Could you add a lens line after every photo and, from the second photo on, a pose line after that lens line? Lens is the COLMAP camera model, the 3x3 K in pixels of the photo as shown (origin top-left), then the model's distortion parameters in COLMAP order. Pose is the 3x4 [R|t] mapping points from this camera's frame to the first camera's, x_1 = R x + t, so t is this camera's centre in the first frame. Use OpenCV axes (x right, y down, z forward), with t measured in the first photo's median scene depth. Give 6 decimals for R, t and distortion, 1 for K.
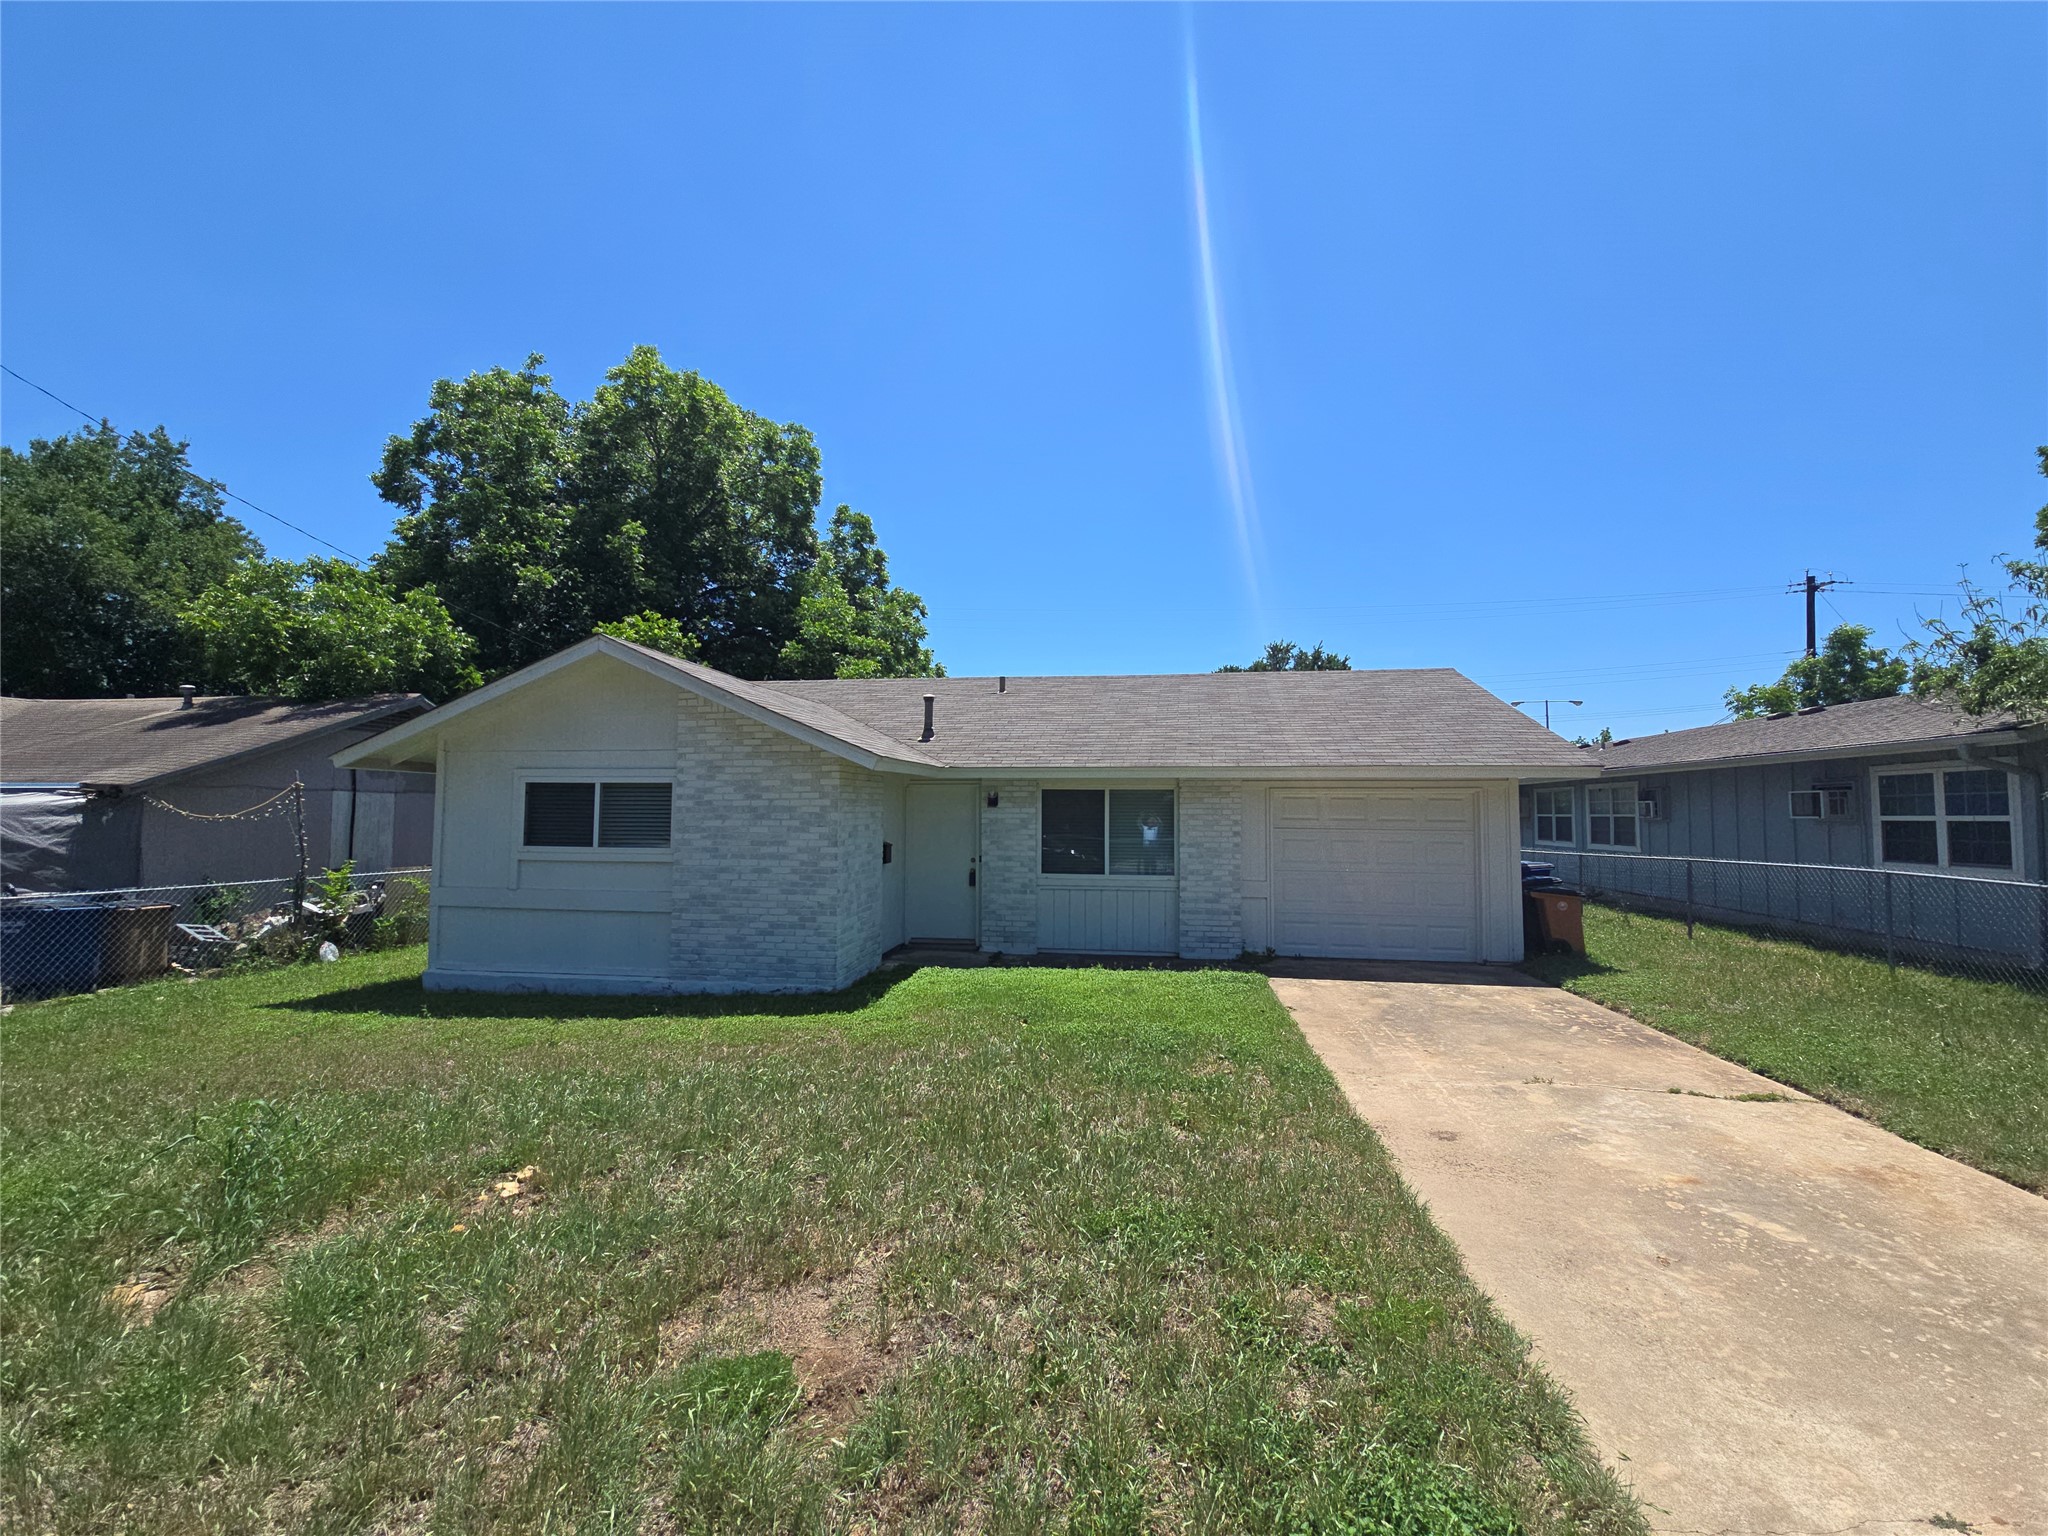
lens RADIAL K [[829.3, 0, 1032.8], [0, 829.3, 767.5], [0, 0, 1]] dist [0.002648, -0.000374]
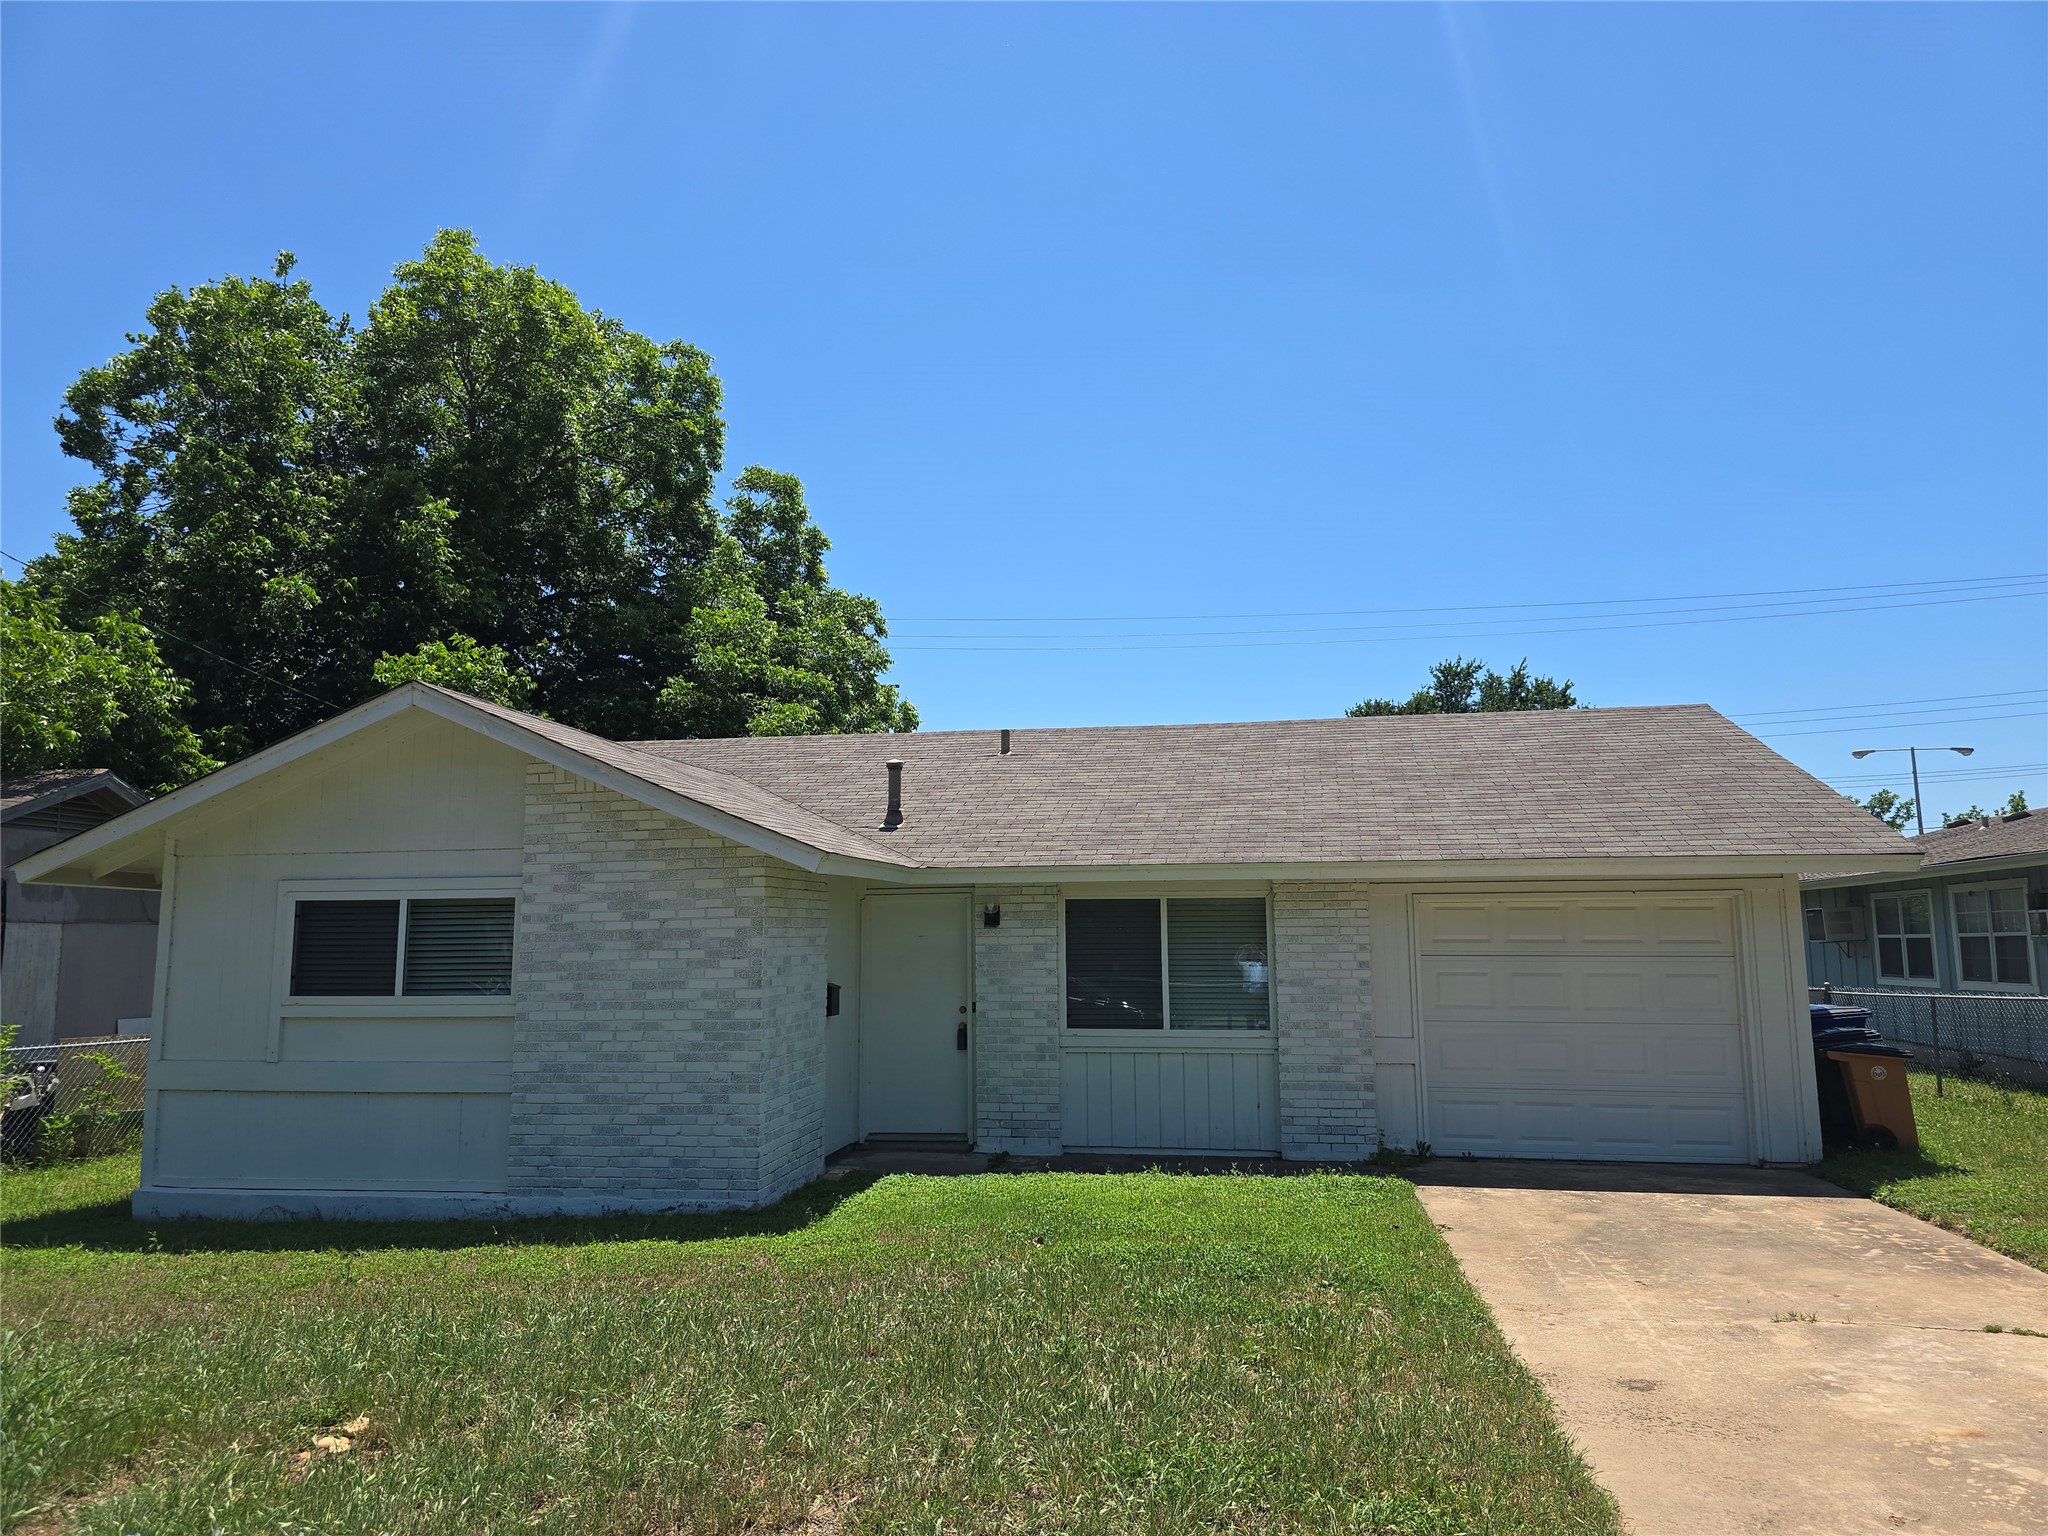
lens RADIAL K [[1341.9, 0, 1030.1], [0, 1341.9, 751.9], [0, 0, 1]] dist [0.055767, -0.055208]
pose [[0.999653, -0.015897, -0.020991, 0.007156], [0.013997, 0.996045, -0.087745, 0.002467], [0.022303, 0.087421, 0.995922, -0.081629]]
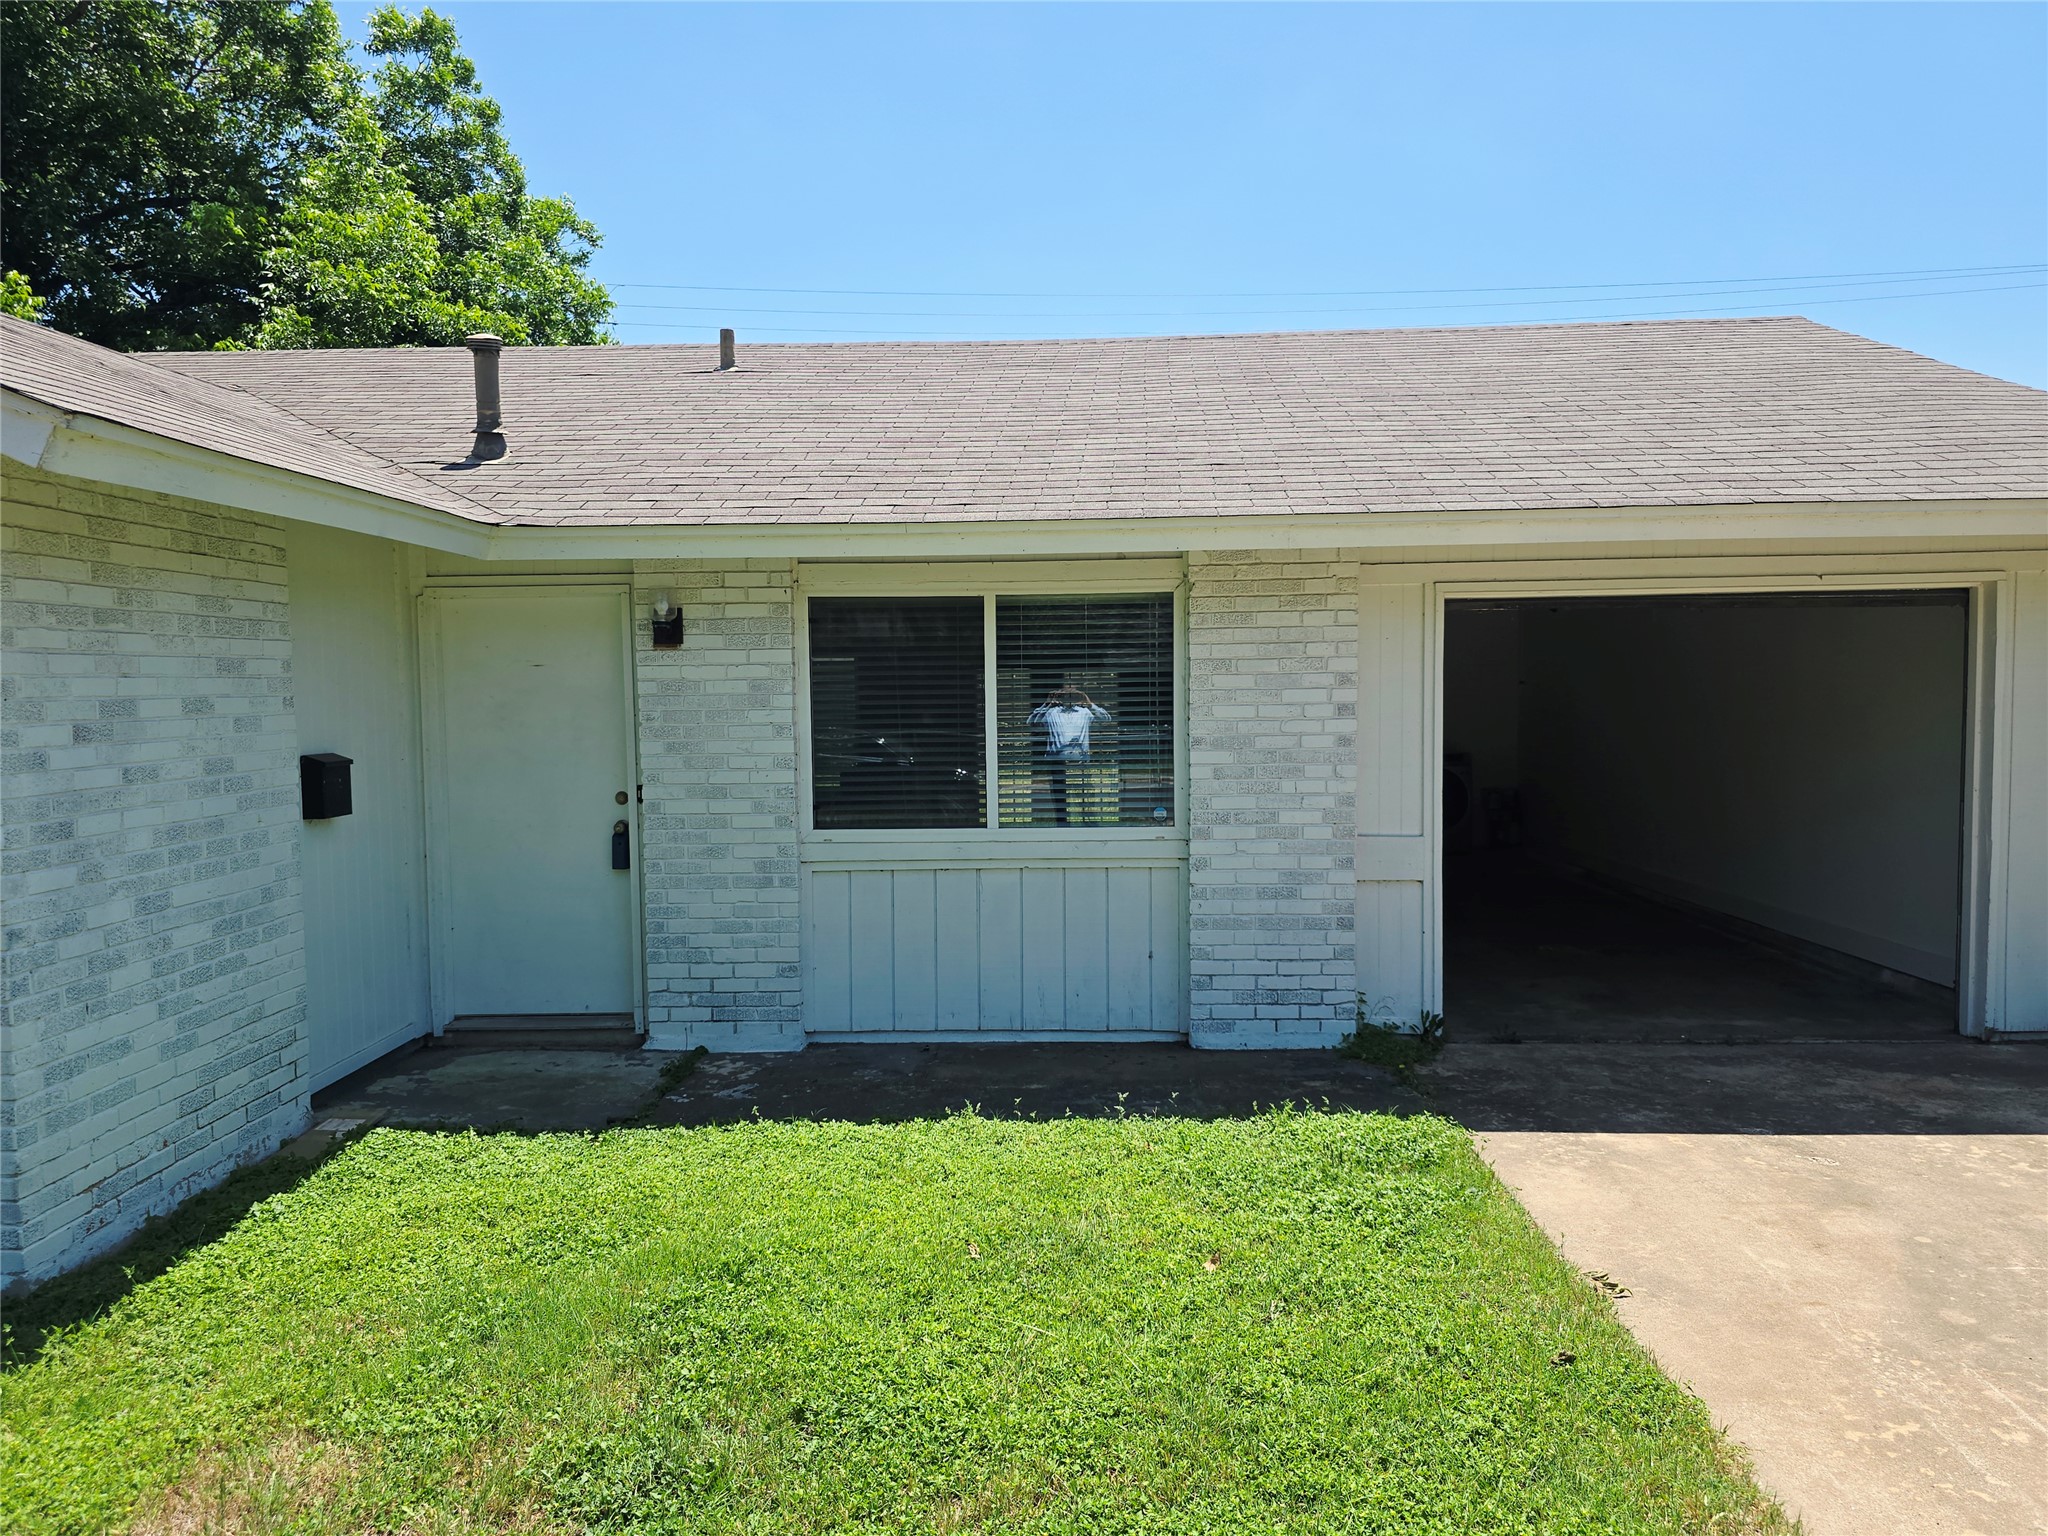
lens RADIAL K [[1381.3, 0, 1010.8], [0, 1381.3, 764.2], [0, 0, 1]] dist [0.061238, -0.065861]
pose [[0.995408, -0.023514, 0.092788, 0.042270], [0.013785, 0.994468, 0.104132, 0.038202], [-0.094724, -0.102375, 0.990226, 0.405737]]
